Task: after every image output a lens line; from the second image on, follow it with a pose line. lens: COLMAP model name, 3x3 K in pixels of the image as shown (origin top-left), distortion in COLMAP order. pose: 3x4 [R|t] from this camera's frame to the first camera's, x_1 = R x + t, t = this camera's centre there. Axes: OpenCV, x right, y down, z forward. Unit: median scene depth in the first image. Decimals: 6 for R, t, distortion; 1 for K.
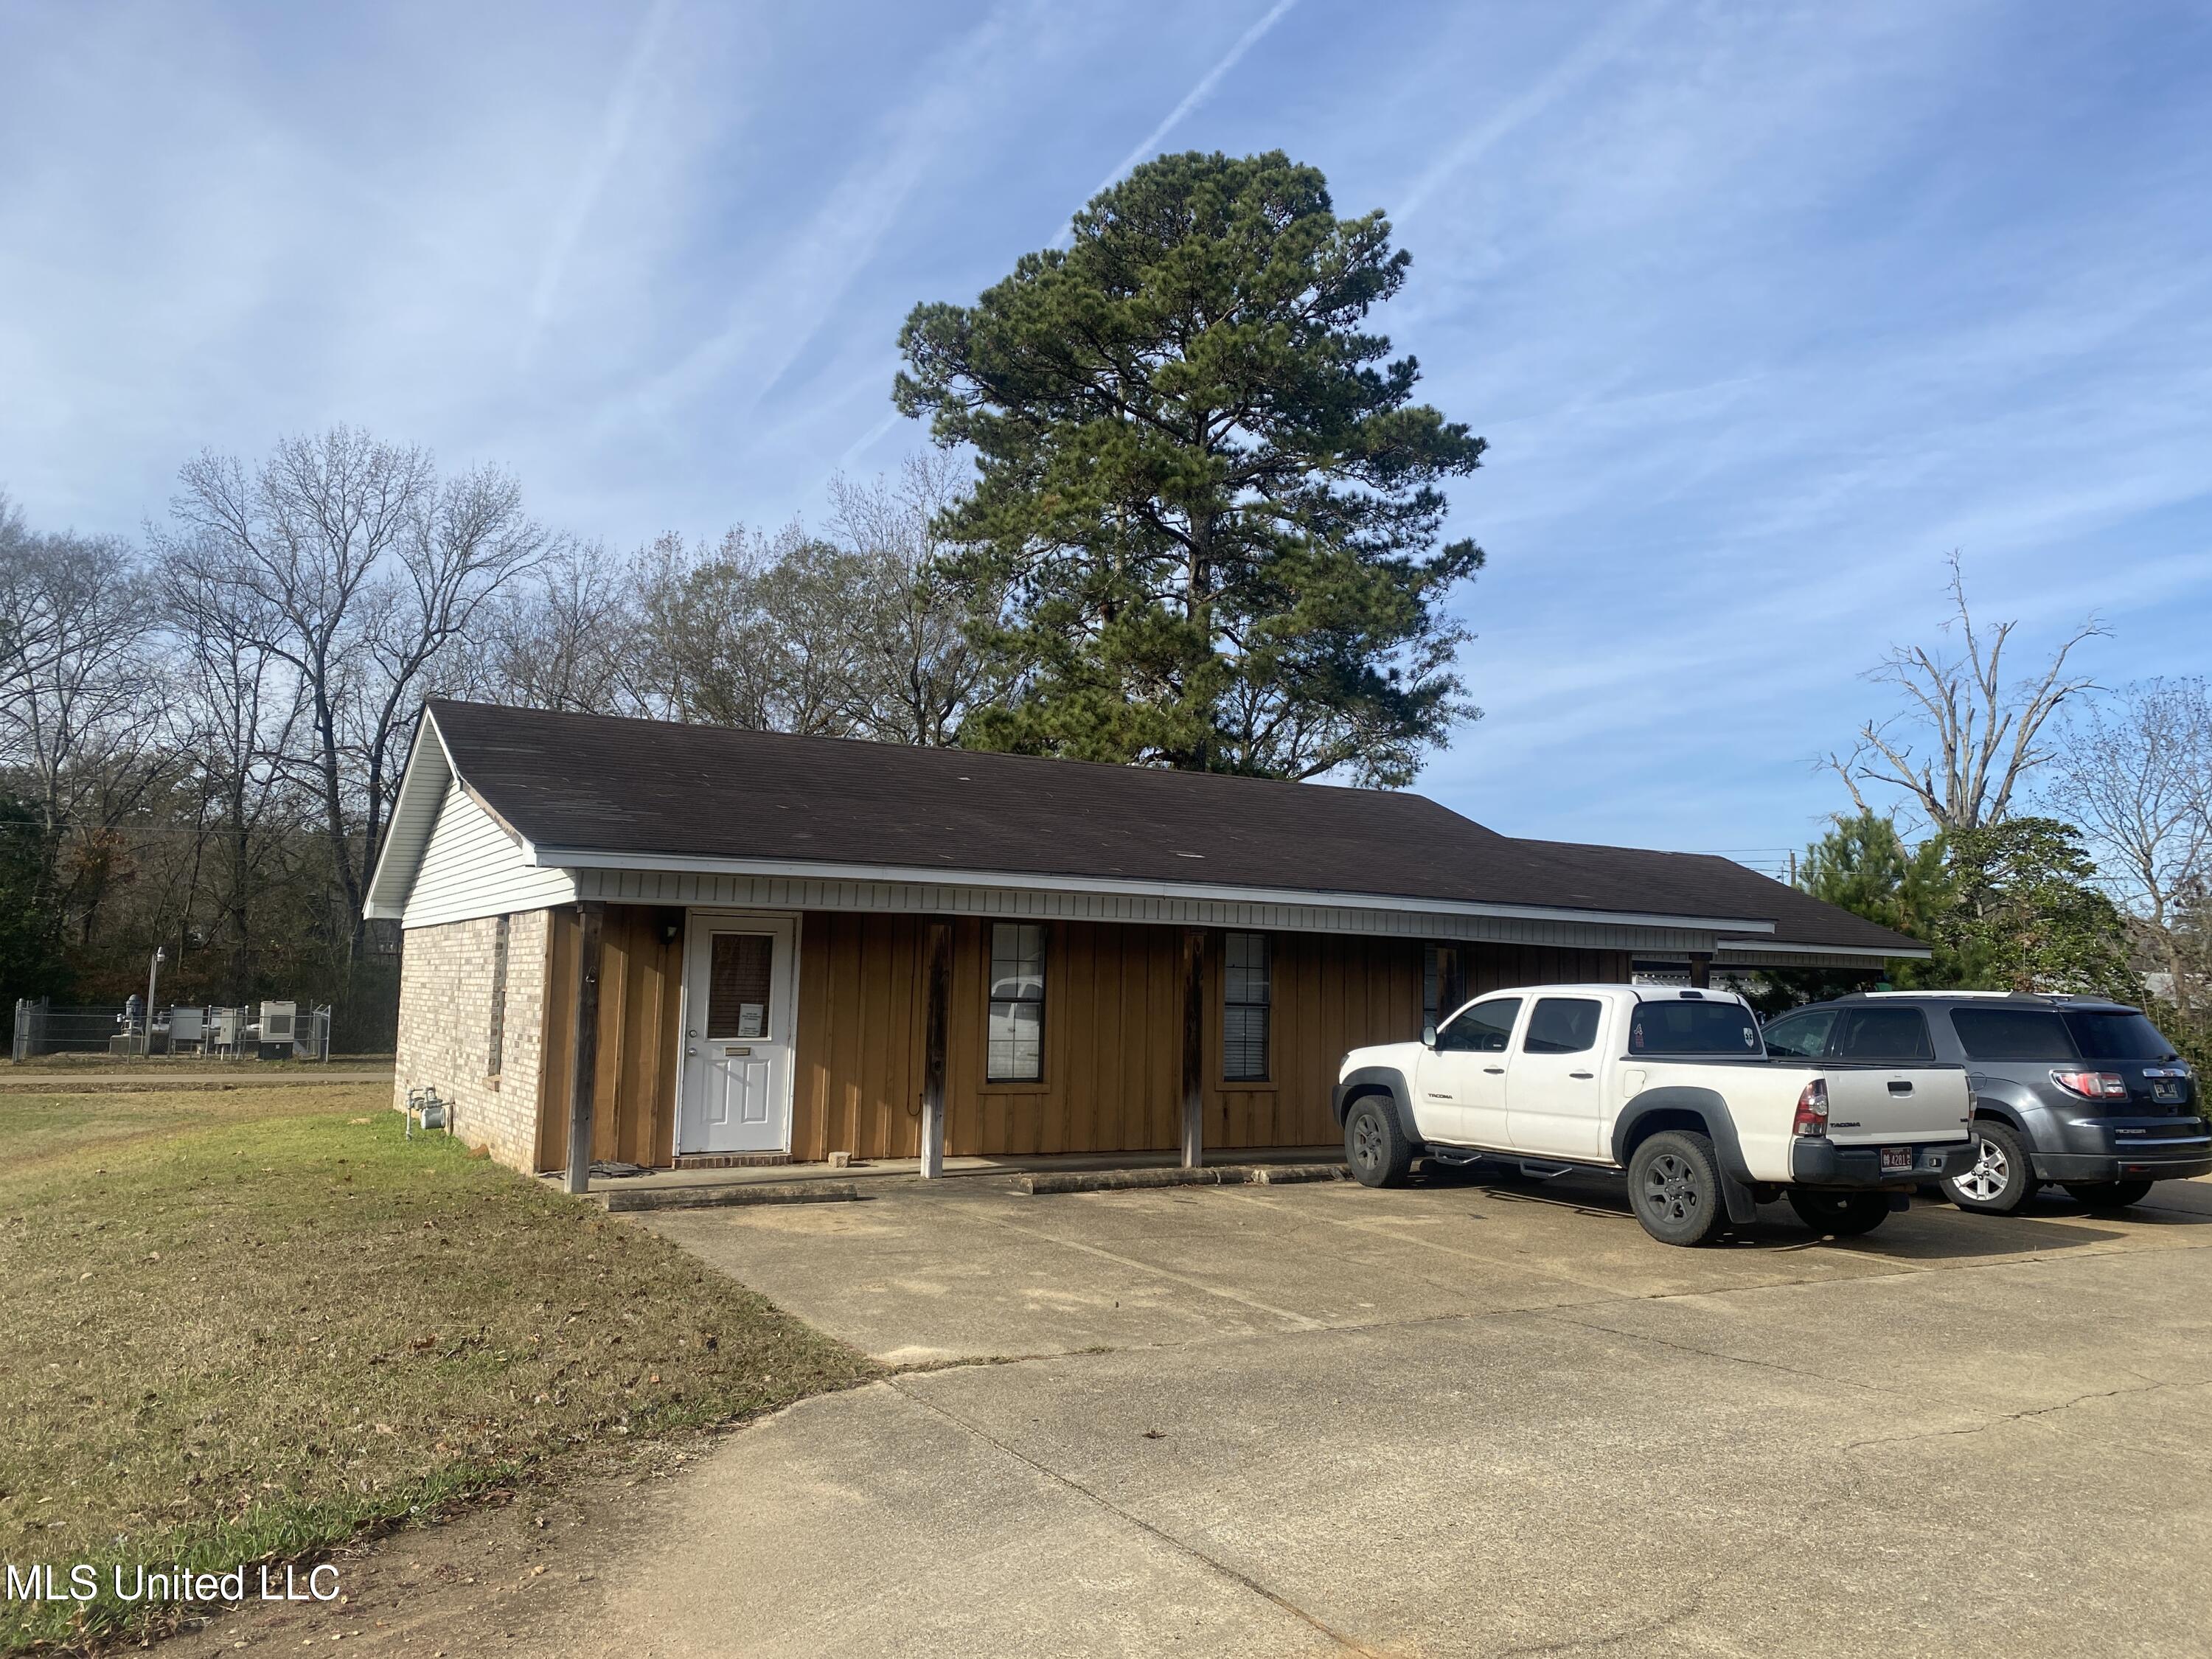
lens RADIAL K [[1680.9, 0, 1112.4], [0, 1680.9, 783.1], [0, 0, 1]] dist [0.026811, -0.032913]
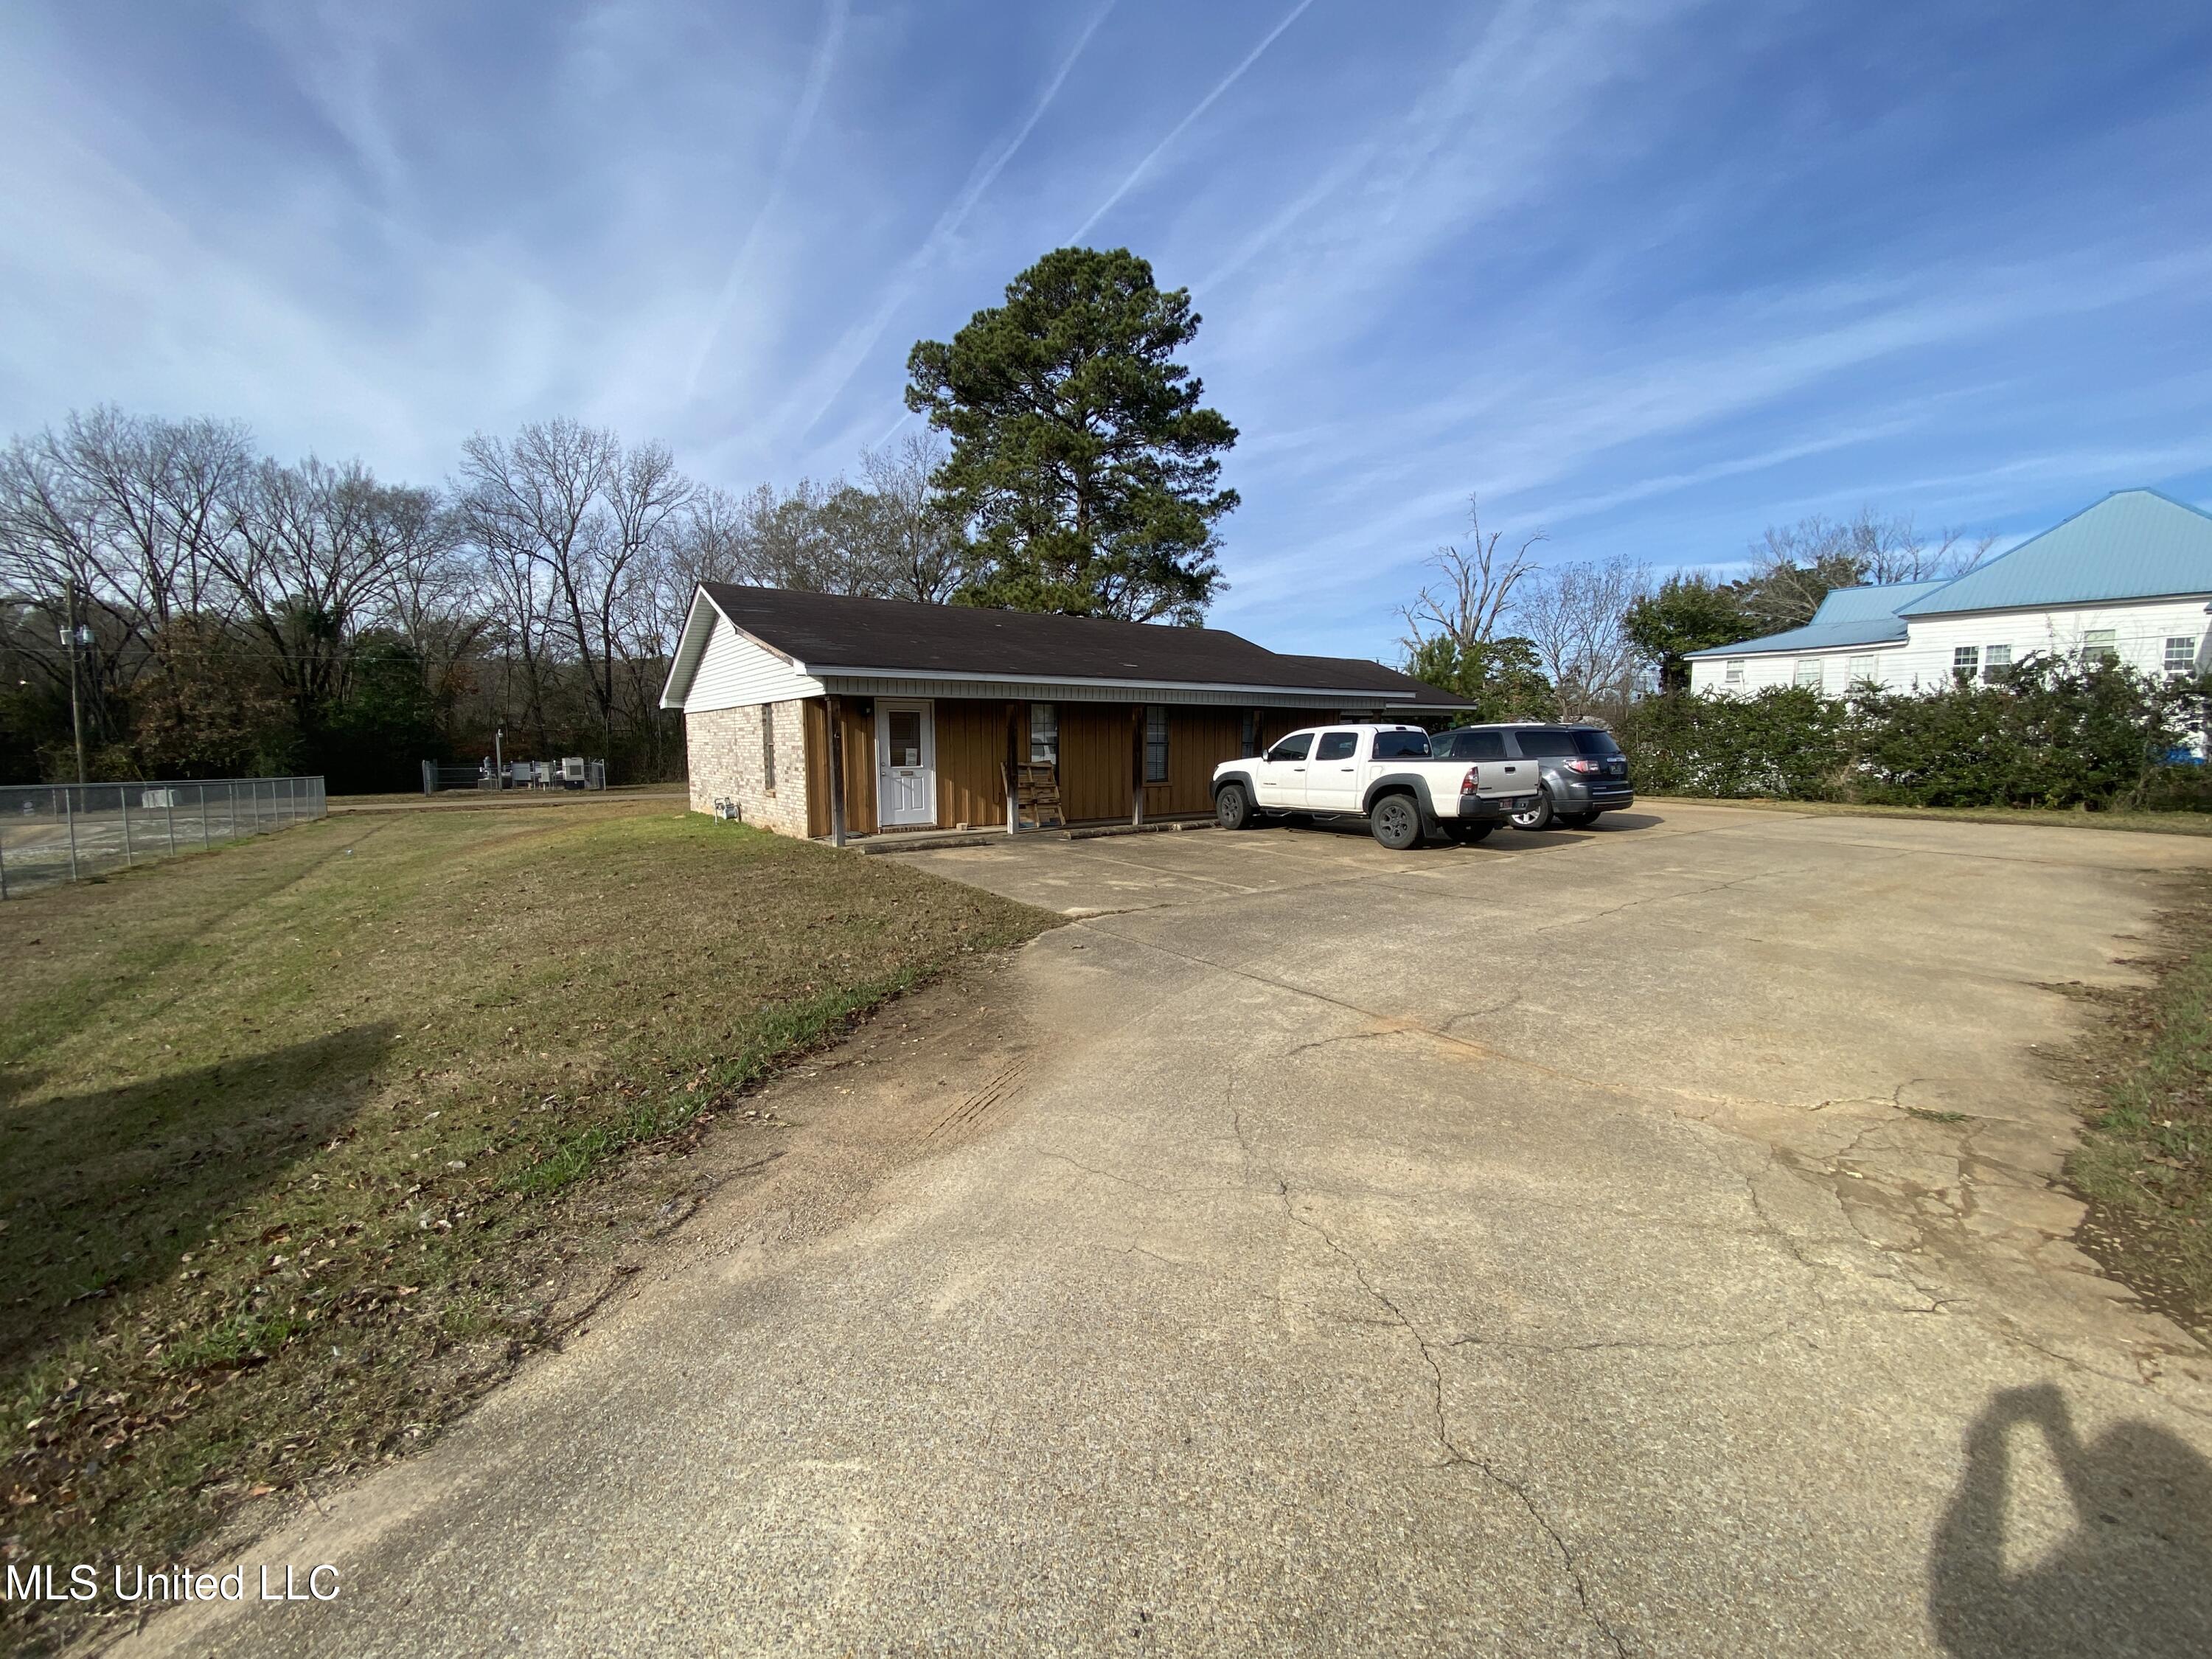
lens RADIAL K [[895.6, 0, 1104.1], [0, 895.6, 818.0], [0, 0, 1]] dist [0.011601, -0.016565]
pose [[0.994678, -0.036291, 0.096427, -0.045116], [0.015396, 0.977758, 0.209171, 0.000652], [-0.101873, -0.206573, 0.973113, -0.007274]]
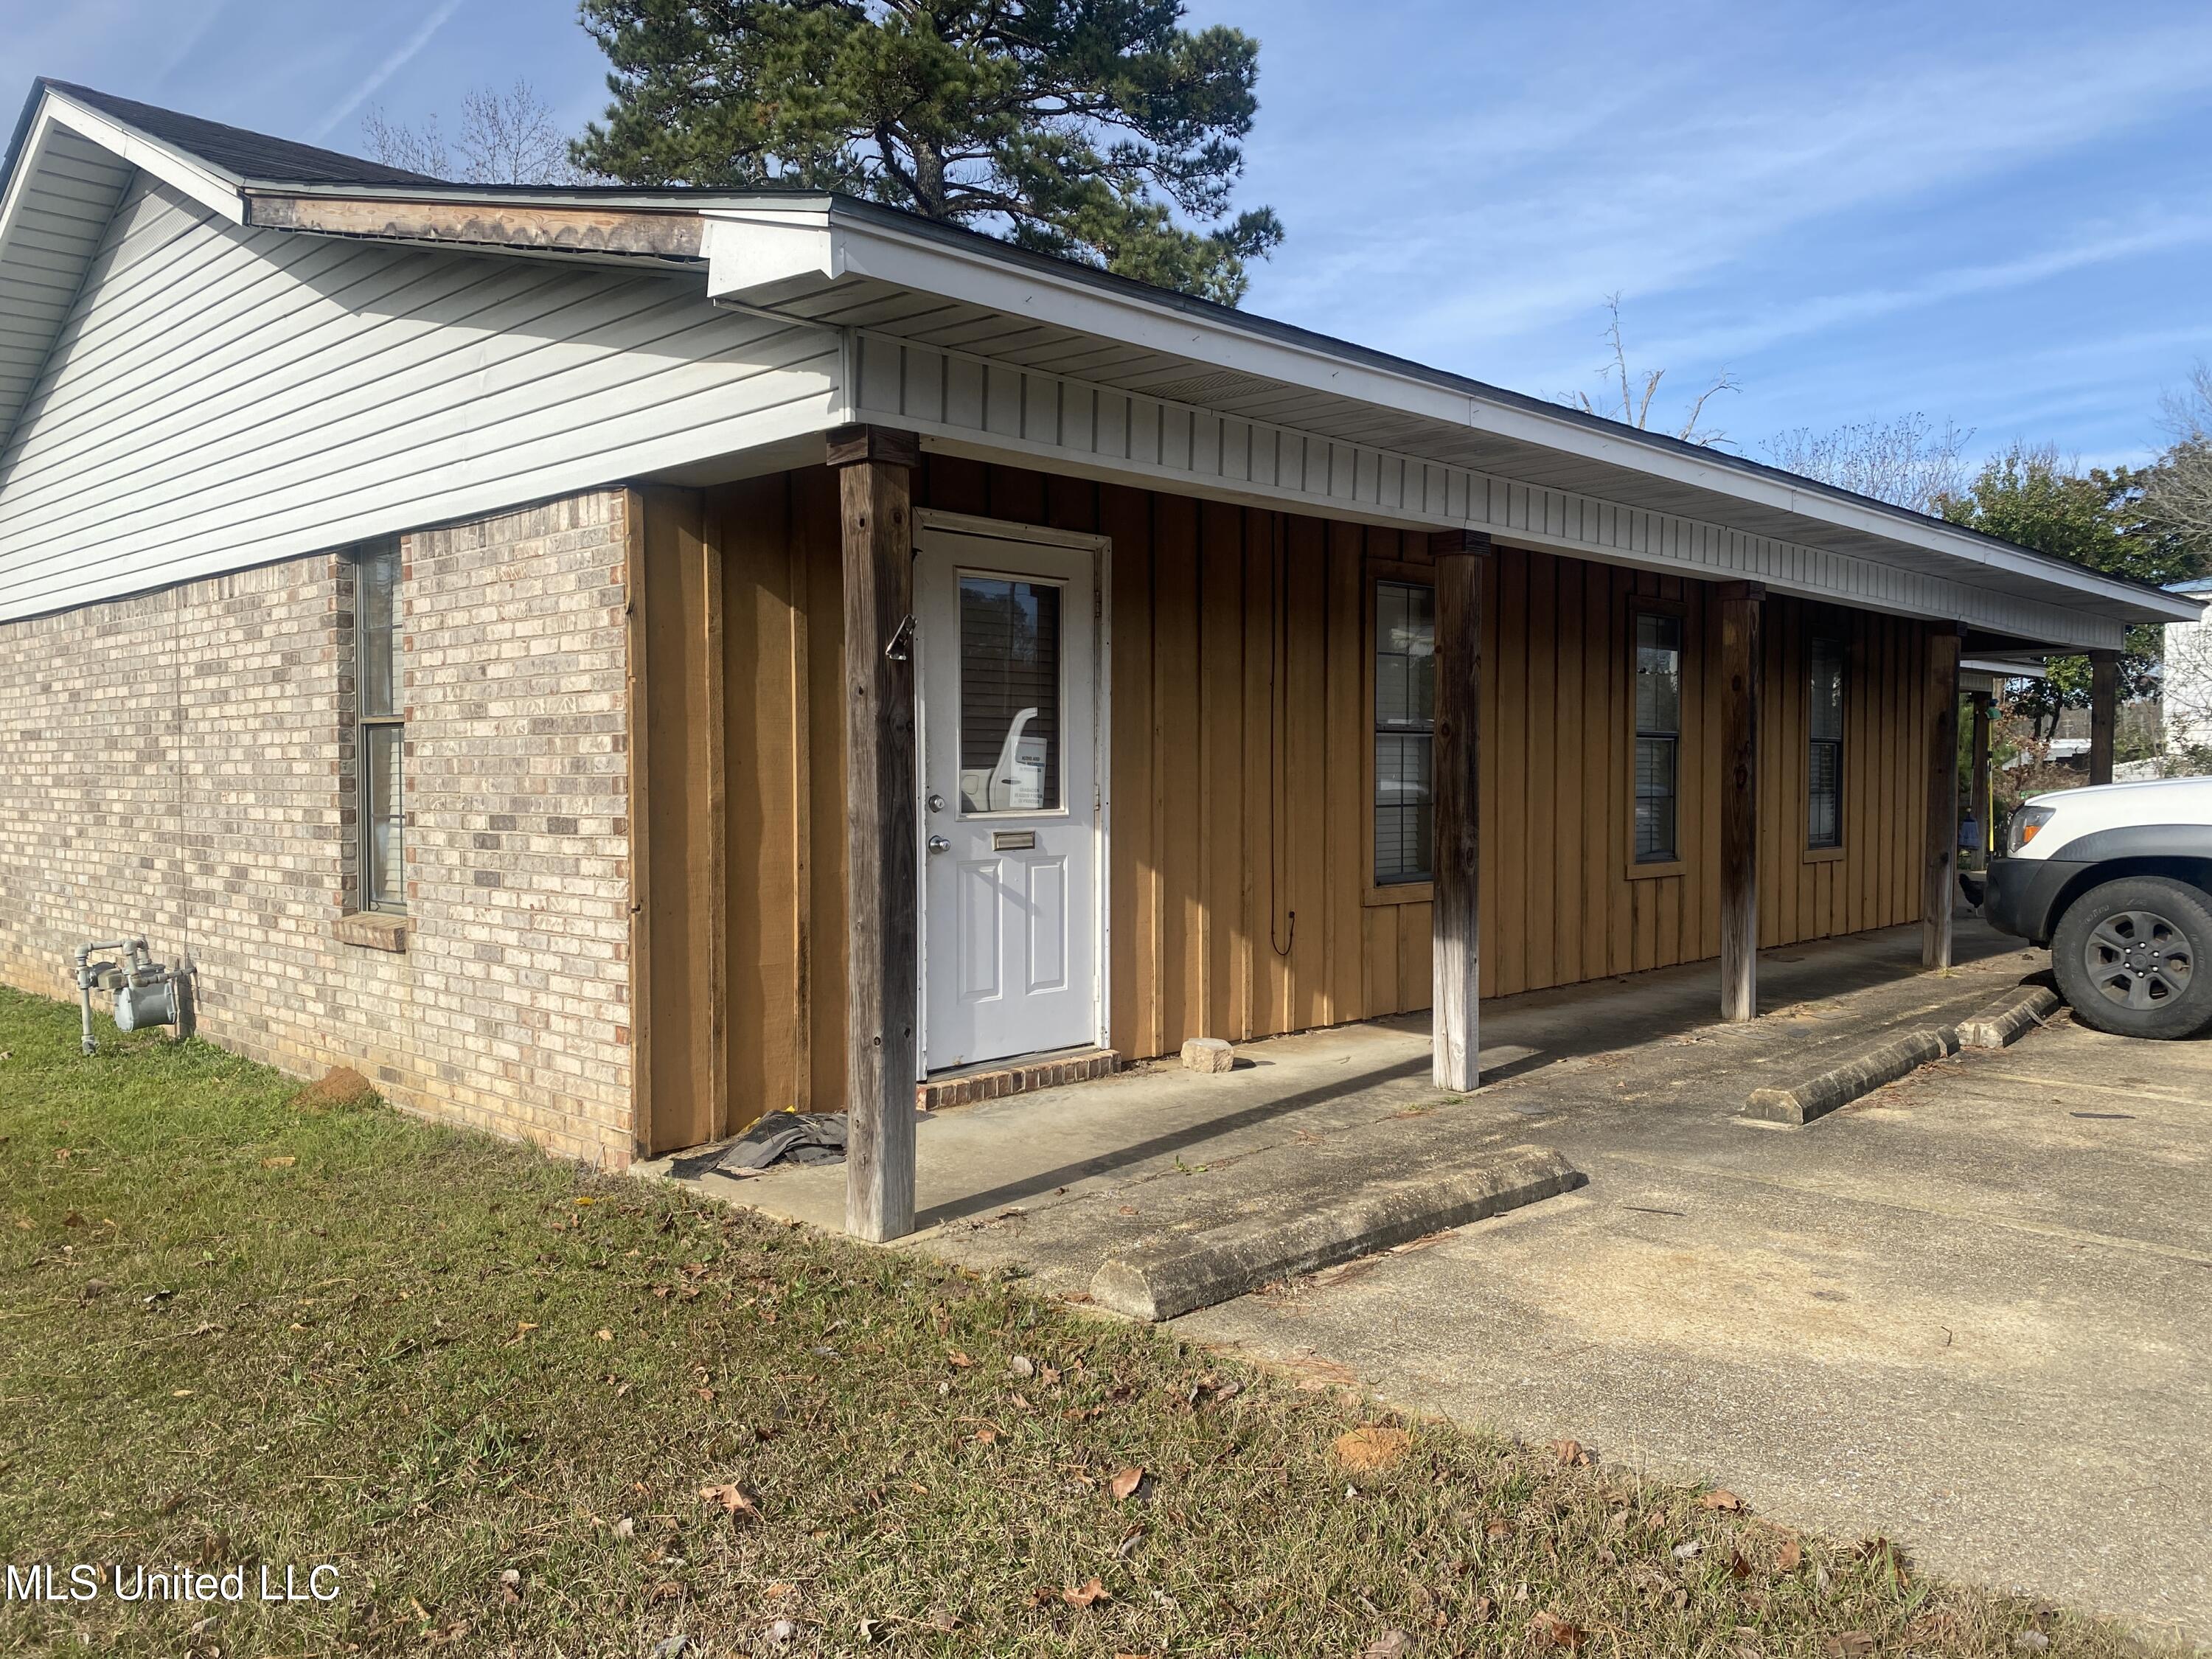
lens RADIAL K [[1680.9, 0, 1110.2], [0, 1680.9, 789.5], [0, 0, 1]] dist [0.026811, -0.032913]
pose [[0.958535, -0.029227, 0.283471, -0.146507], [-0.009945, 0.990690, 0.135775, 0.038471], [-0.284801, -0.132964, 0.949320, 0.257034]]
